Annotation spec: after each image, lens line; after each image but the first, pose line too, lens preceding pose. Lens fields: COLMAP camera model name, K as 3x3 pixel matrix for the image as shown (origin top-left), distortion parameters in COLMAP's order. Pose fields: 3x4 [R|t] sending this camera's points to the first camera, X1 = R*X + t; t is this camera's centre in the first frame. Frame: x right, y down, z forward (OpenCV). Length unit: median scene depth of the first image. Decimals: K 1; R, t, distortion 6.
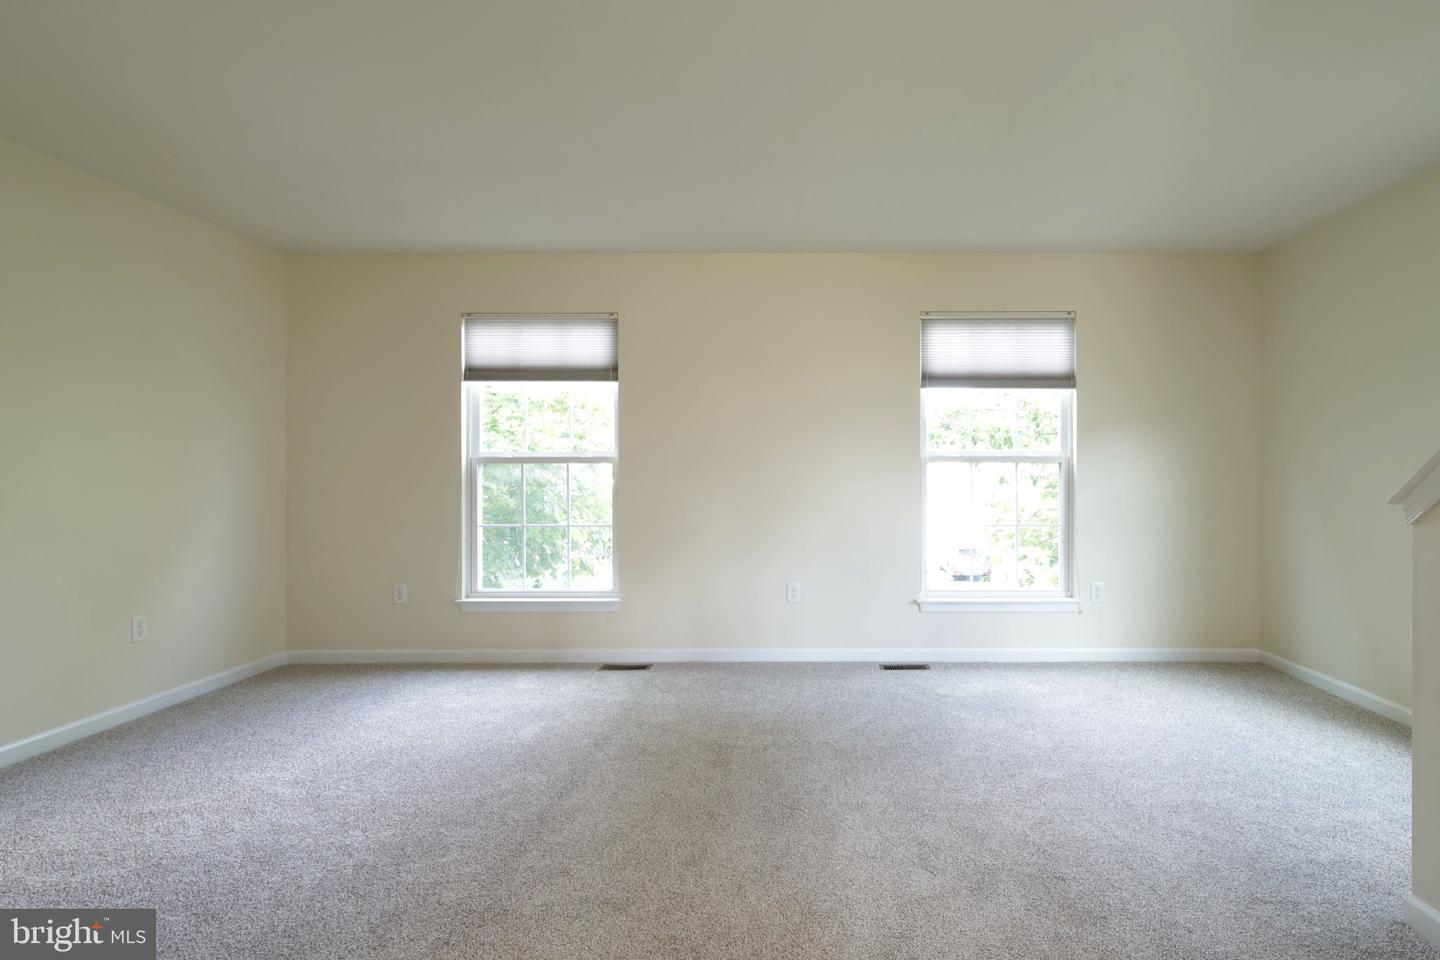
lens RADIAL K [[735.7, 0, 814.6], [0, 735.7, 470.1], [0, 0, 1]] dist [0.000054, 0.000032]
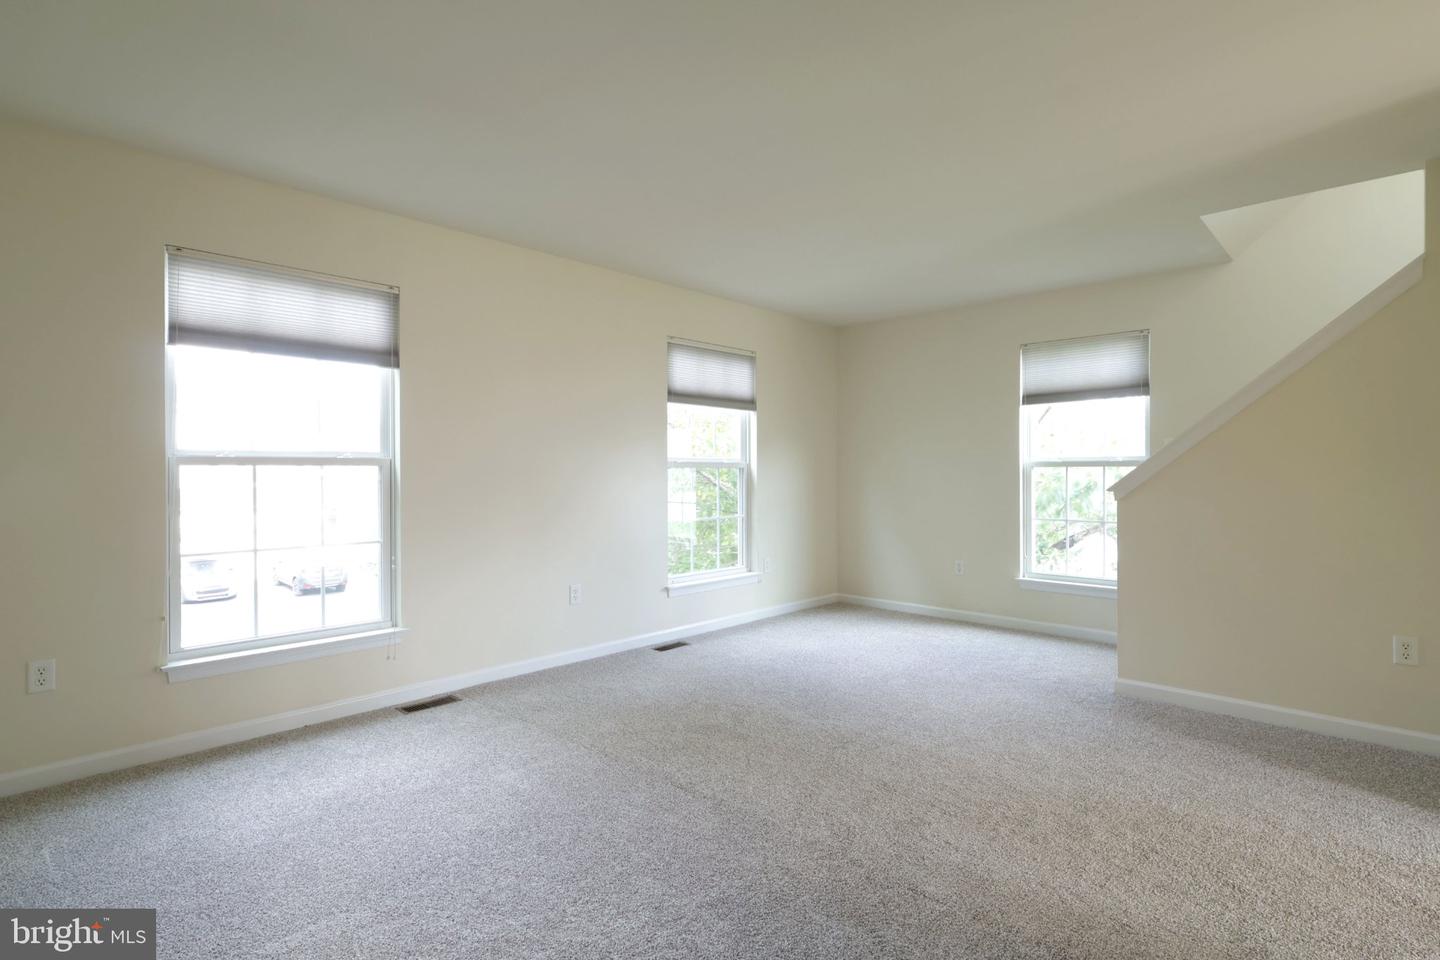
lens RADIAL K [[701.1, 0, 720.0], [0, 701.1, 474.5], [0, 0, 1]] dist [-0.000191, 0.000429]
pose [[0.697163, -0.002779, 0.716908, -0.584731], [0.001750, 0.999996, 0.002175, -0.001371], [-0.716911, -0.000262, 0.697165, 0.180034]]
